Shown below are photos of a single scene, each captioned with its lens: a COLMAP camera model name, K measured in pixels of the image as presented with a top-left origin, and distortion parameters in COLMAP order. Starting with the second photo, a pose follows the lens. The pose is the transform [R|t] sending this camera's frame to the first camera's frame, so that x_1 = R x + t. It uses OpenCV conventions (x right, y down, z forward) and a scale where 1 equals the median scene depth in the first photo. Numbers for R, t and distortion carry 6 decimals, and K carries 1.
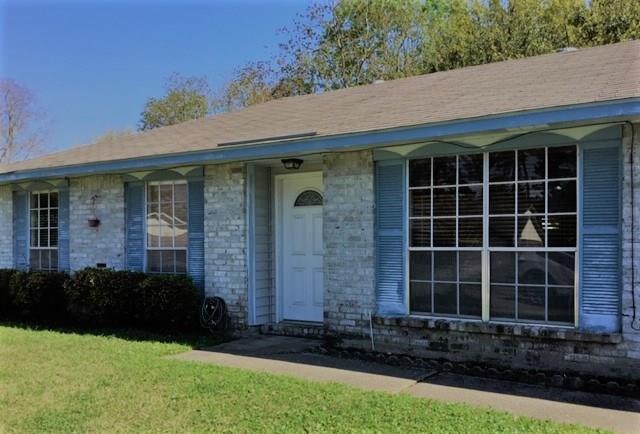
lens RADIAL K [[591.5, 0, 310.6], [0, 591.5, 235.8], [0, 0, 1]] dist [0.050331, -0.049316]
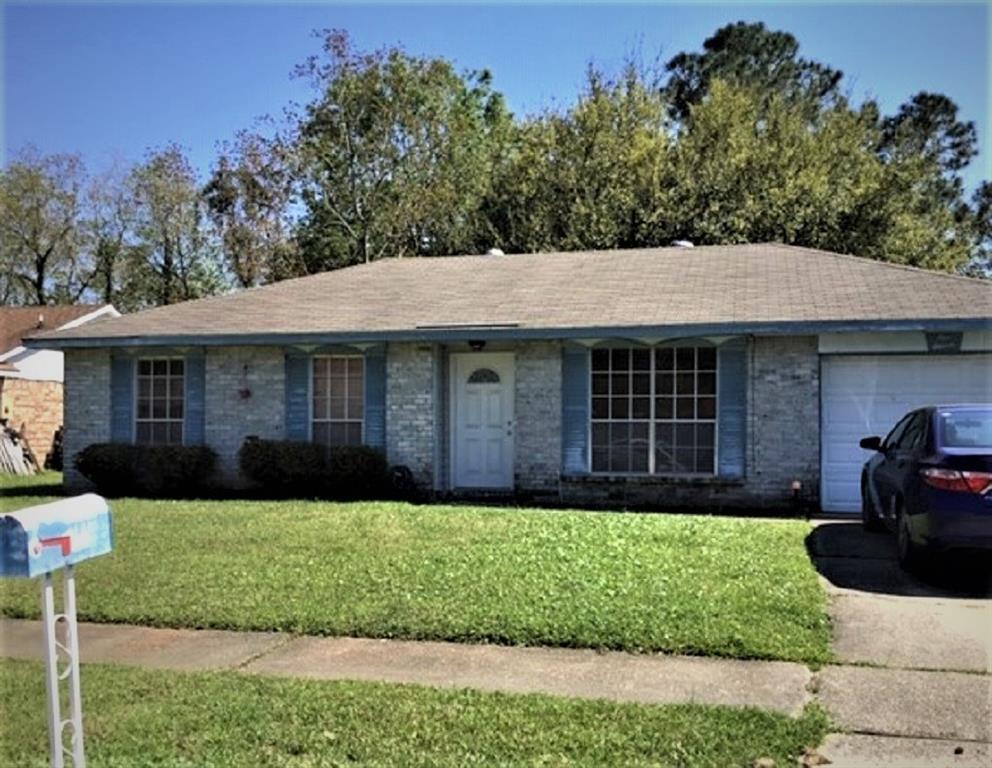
lens RADIAL K [[966.2, 0, 495.9], [0, 966.2, 386.0], [0, 0, 1]] dist [-0.004005, 0.000000]
pose [[0.957858, 0.021600, 0.286430, -0.544861], [-0.012122, 0.999320, -0.034825, 0.019723], [-0.286987, 0.029885, 0.957468, -0.799088]]
